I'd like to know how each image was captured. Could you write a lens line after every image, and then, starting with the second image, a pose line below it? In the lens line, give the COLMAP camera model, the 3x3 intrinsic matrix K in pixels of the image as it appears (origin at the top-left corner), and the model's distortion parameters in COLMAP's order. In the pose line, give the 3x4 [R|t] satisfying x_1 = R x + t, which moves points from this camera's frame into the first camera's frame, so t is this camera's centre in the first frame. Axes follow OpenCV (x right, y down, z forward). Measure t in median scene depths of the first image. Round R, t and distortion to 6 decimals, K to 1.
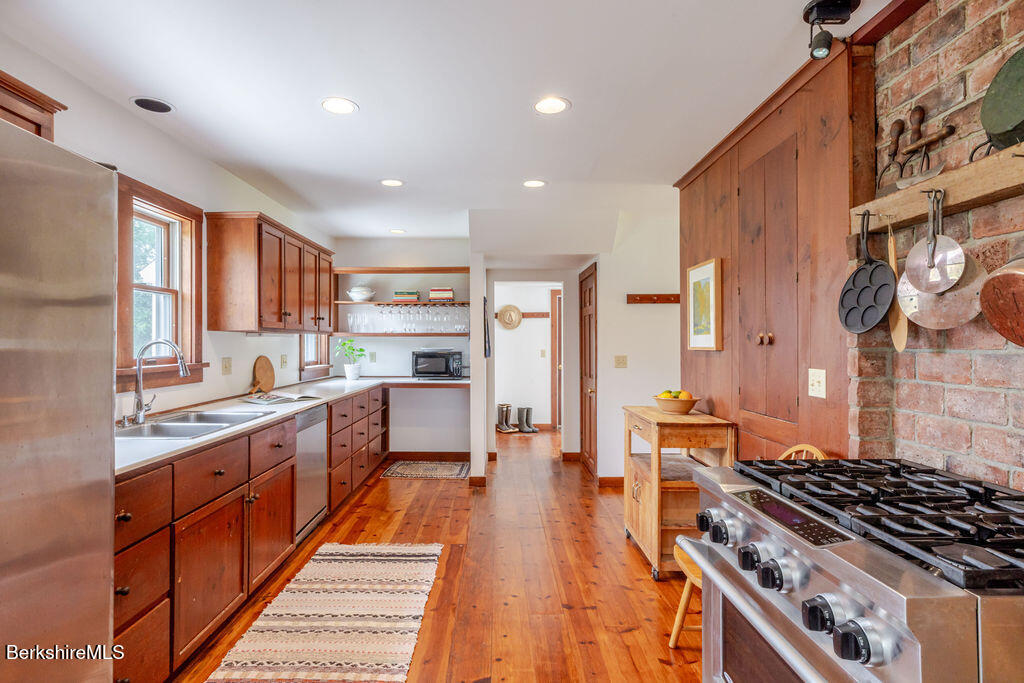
lens RADIAL K [[529.3, 0, 499.7], [0, 529.3, 340.7], [0, 0, 1]] dist [0.000166, 0.000021]
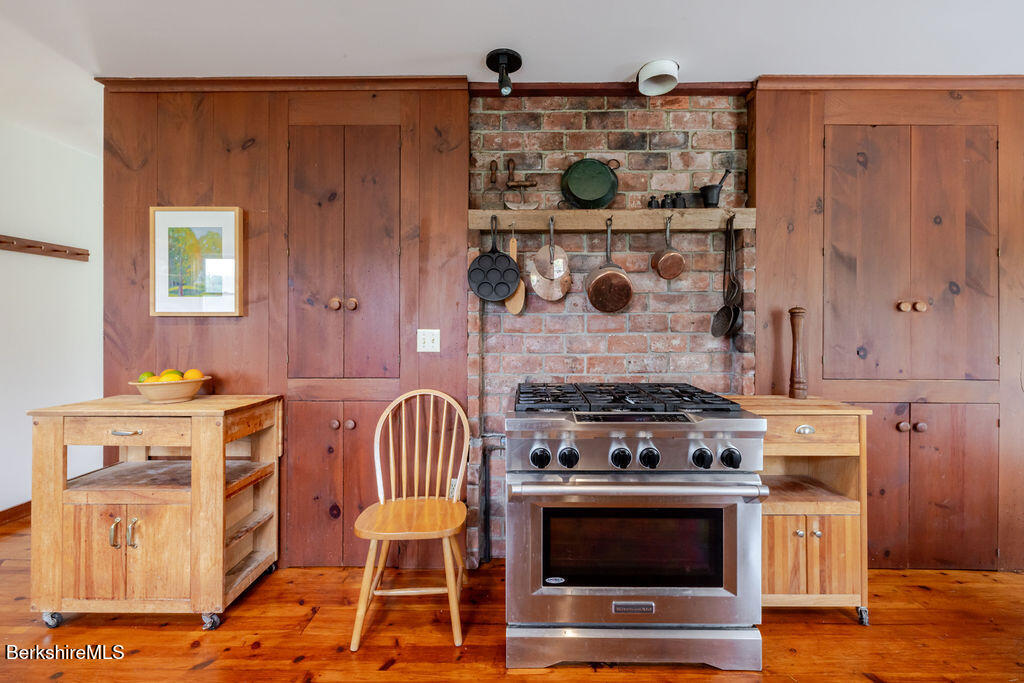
lens RADIAL K [[436.9, 0, 512.6], [0, 436.9, 325.1], [0, 0, 1]] dist [0.000439, 0.000006]
pose [[0.008900, 0.003777, 0.999953, -0.475935], [-0.007935, 0.999962, -0.003706, 0.053078], [-0.999929, -0.007902, 0.008930, 0.918413]]
